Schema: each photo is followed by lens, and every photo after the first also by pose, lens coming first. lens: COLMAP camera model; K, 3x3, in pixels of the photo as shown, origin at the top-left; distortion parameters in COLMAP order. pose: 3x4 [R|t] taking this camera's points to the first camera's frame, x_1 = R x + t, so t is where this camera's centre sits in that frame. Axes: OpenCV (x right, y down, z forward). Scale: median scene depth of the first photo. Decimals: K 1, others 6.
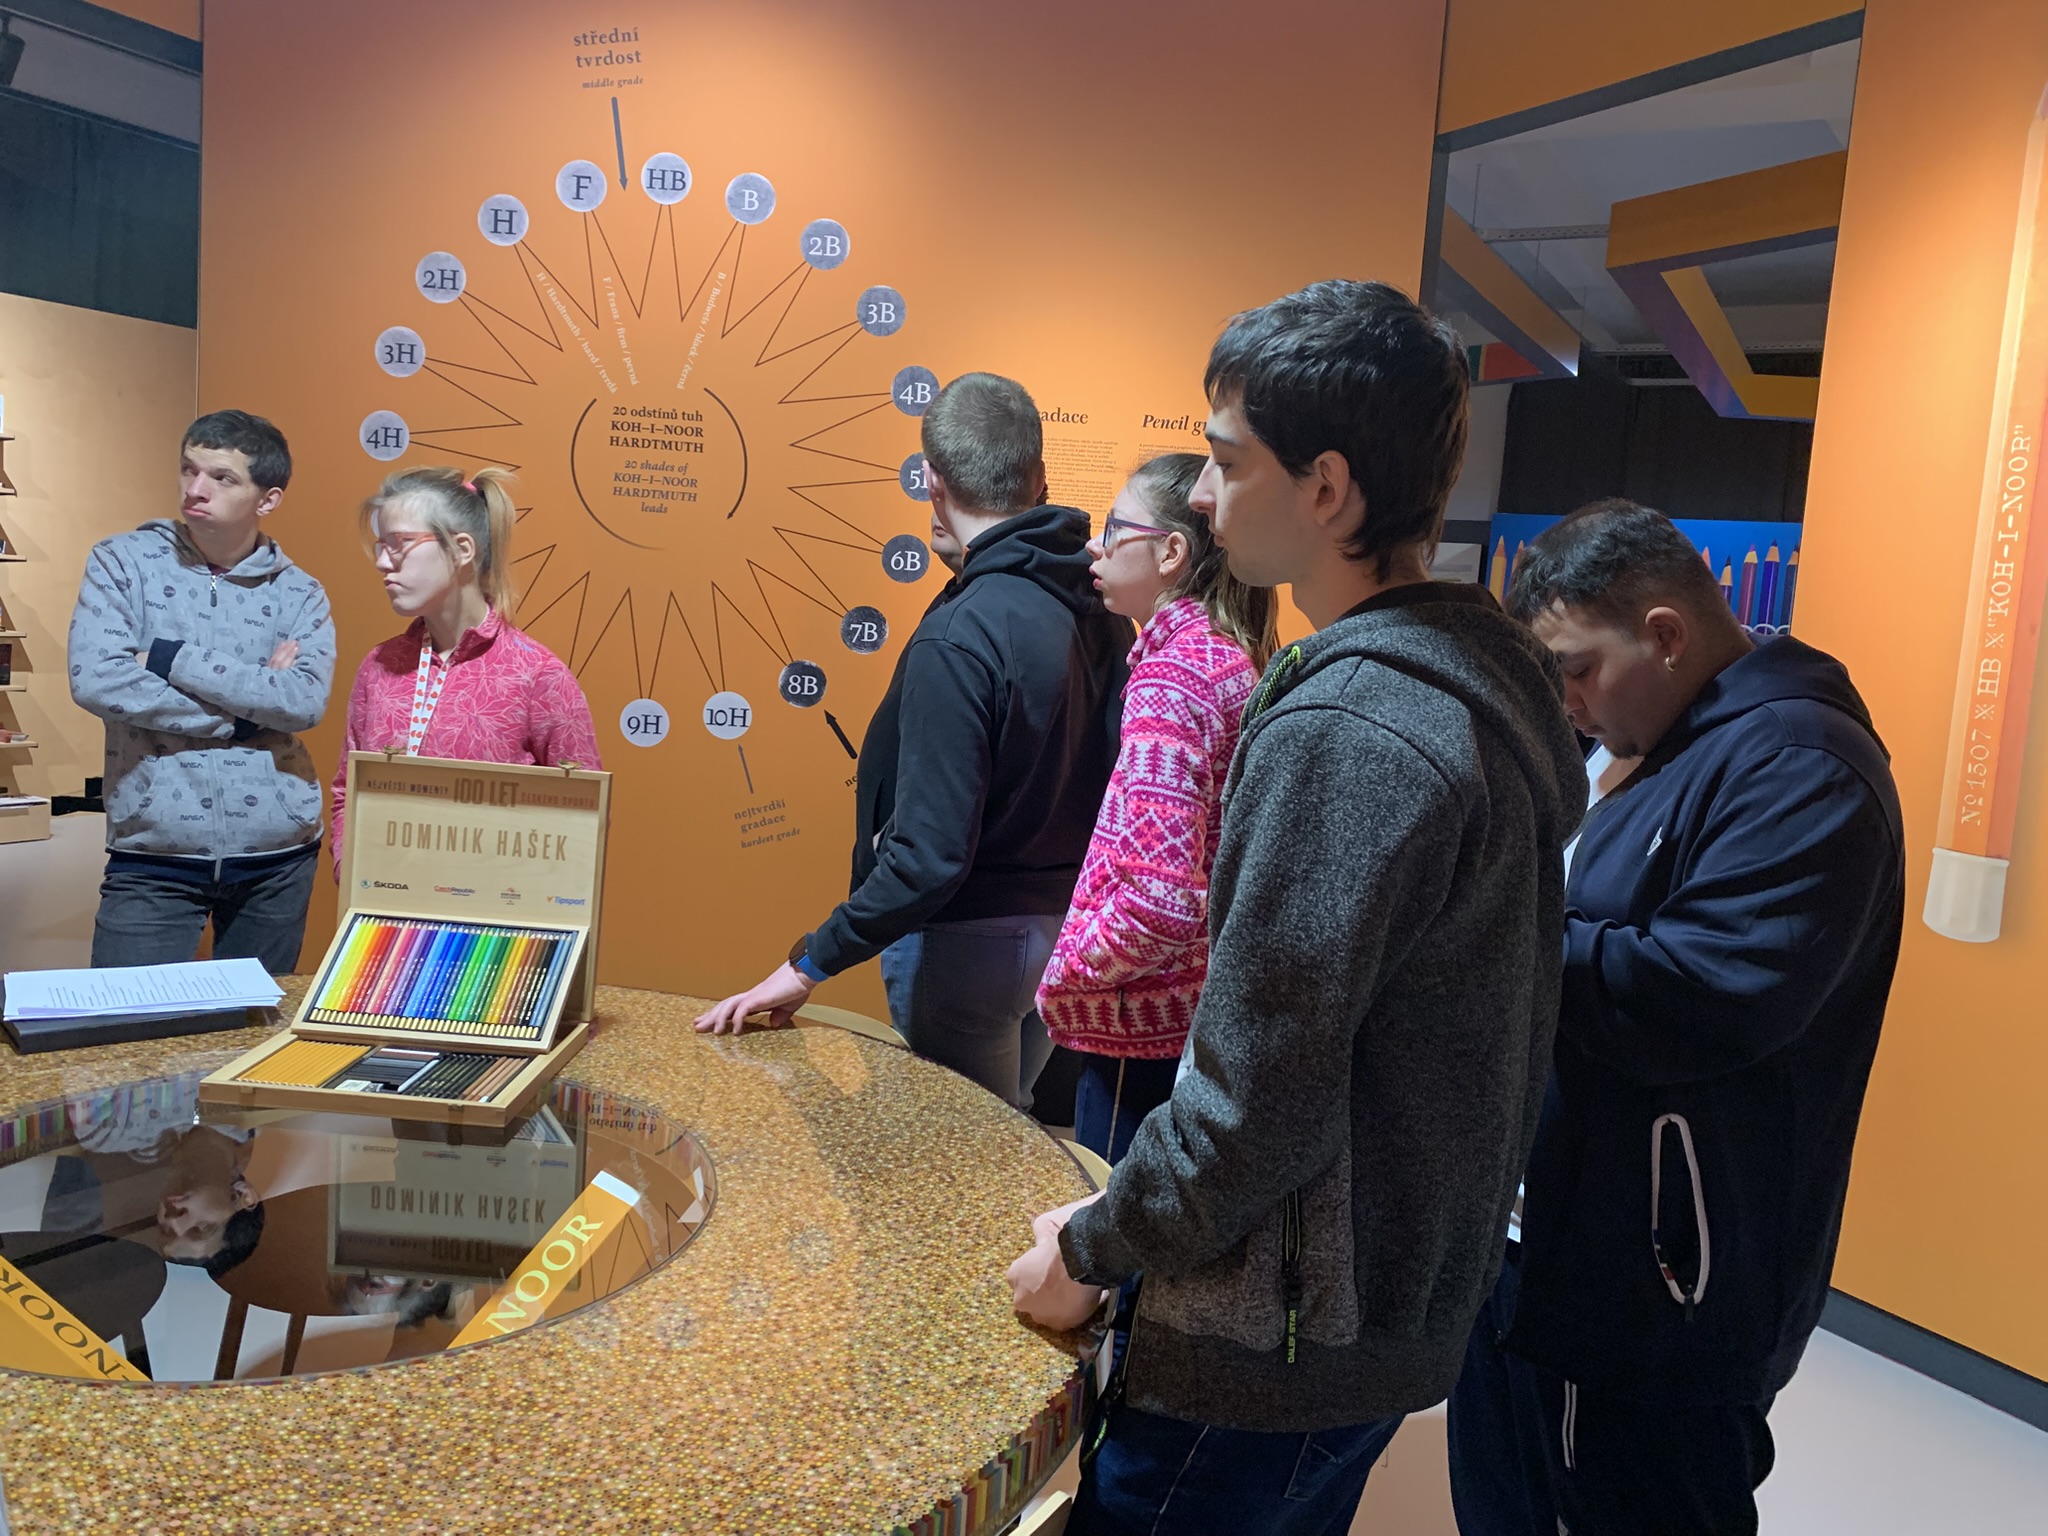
lens RADIAL K [[1537.5, 0, 1024.0], [0, 1537.5, 768.0], [0, 0, 1]] dist [0.038759, -0.146997]
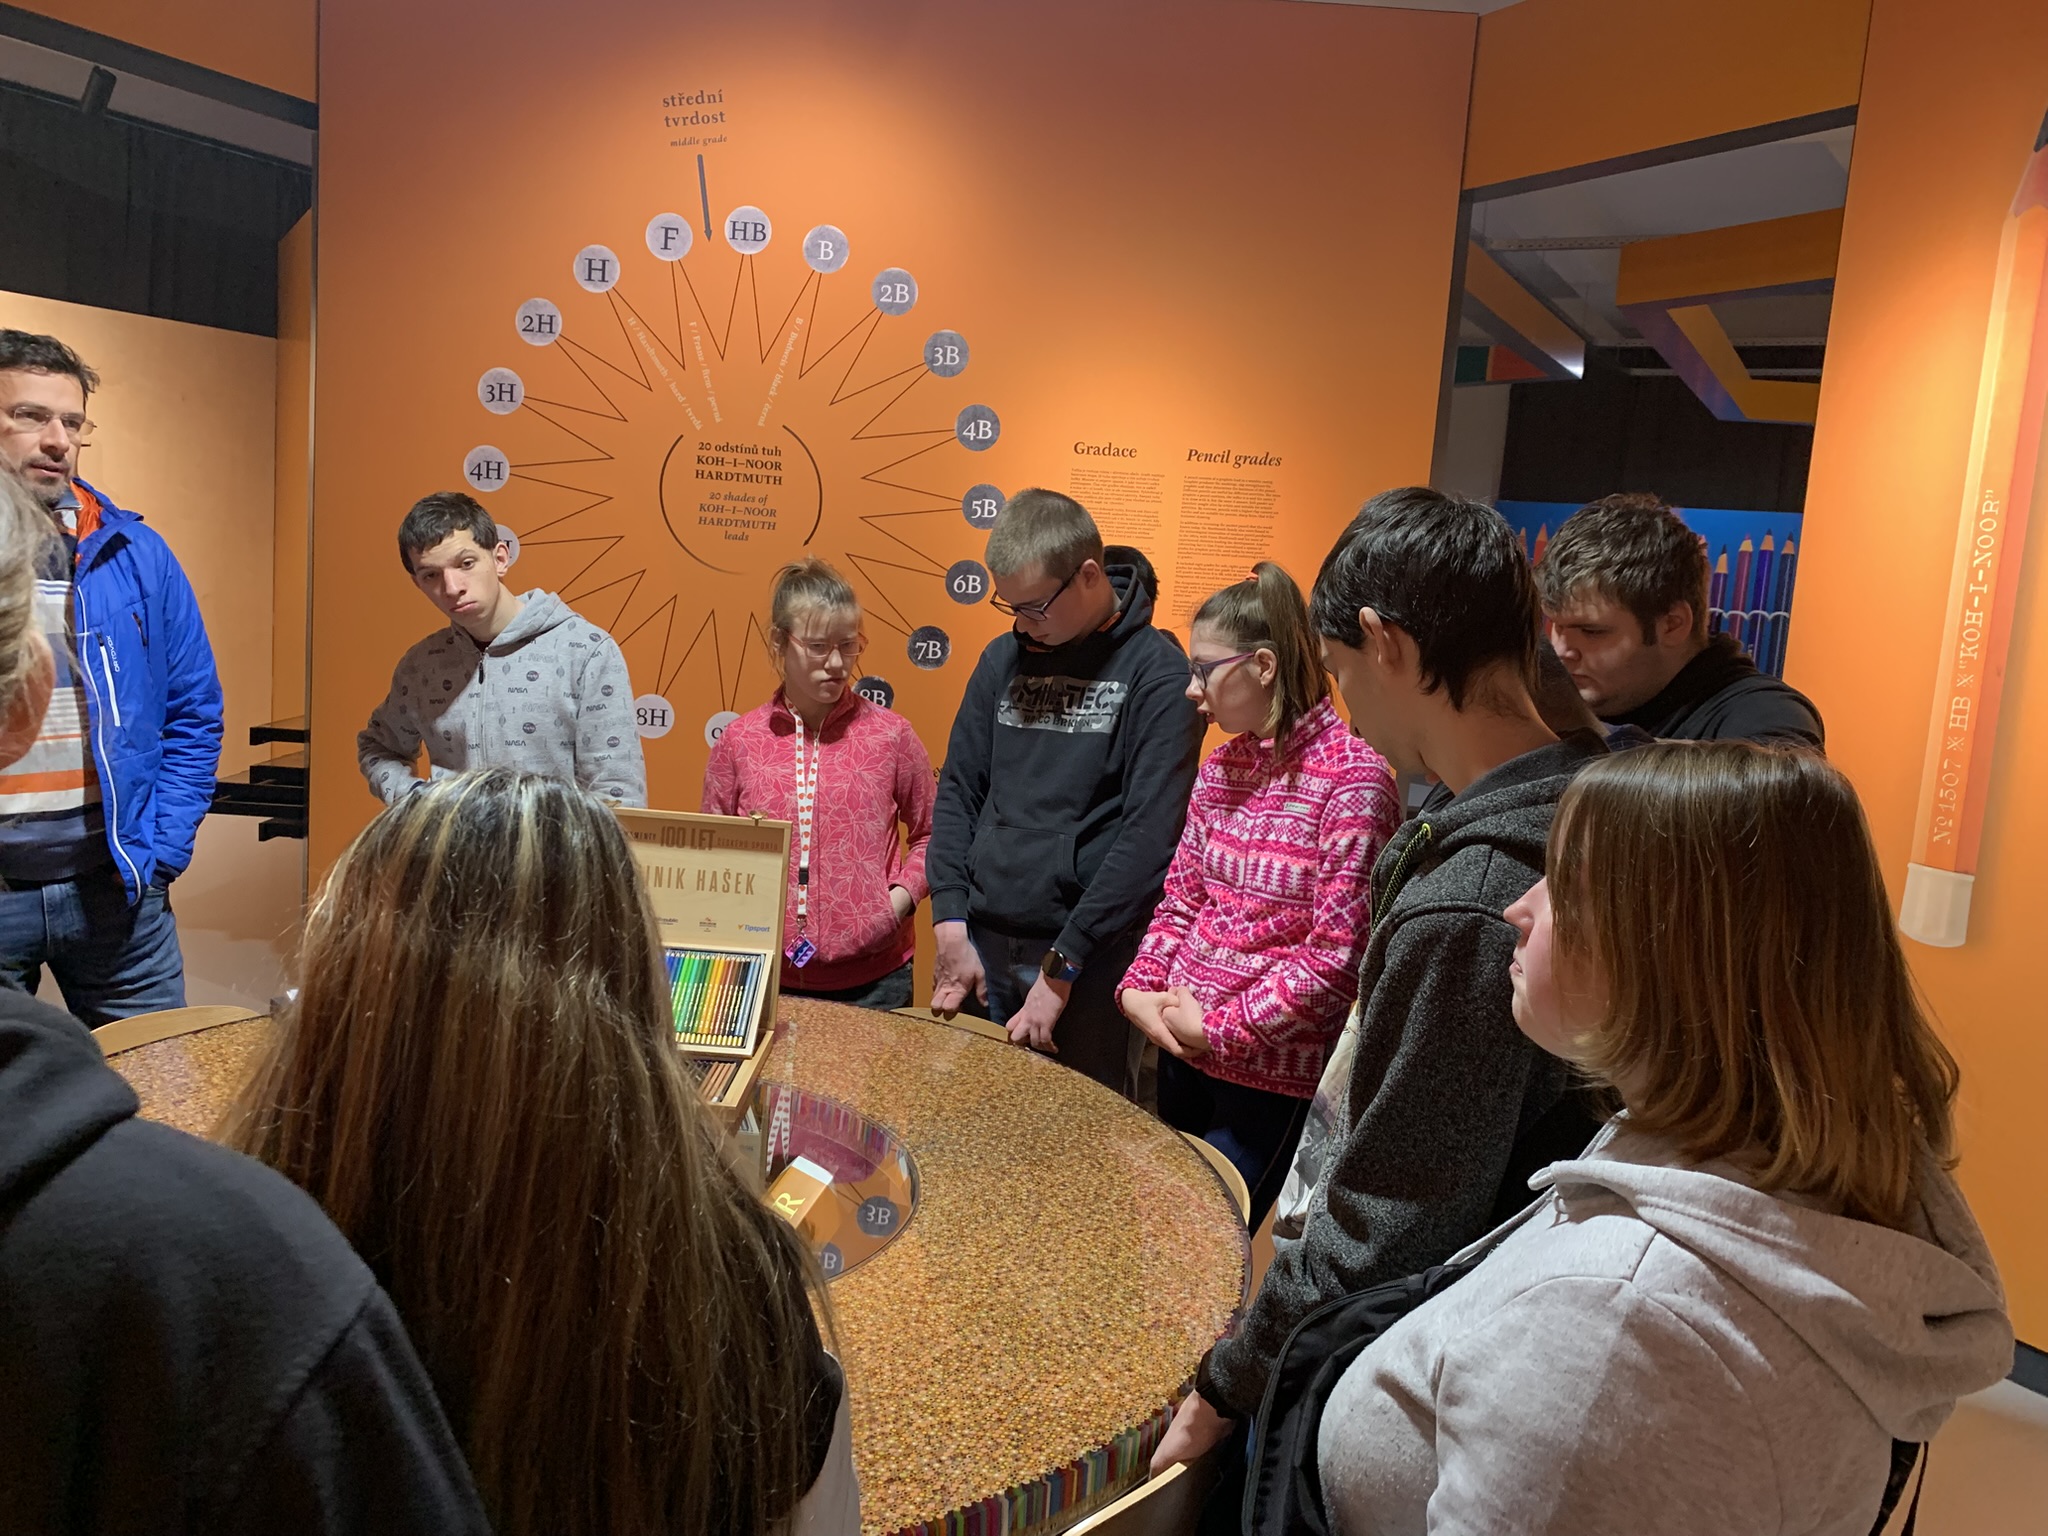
lens RADIAL K [[1567.6, 0, 993.9], [0, 1567.6, 759.4], [0, 0, 1]] dist [0.044153, -0.183917]
pose [[0.999996, 0.001103, -0.002761, -0.056169], [-0.001039, 0.999740, 0.022792, -0.037390], [0.002785, -0.022789, 0.999736, -0.107937]]
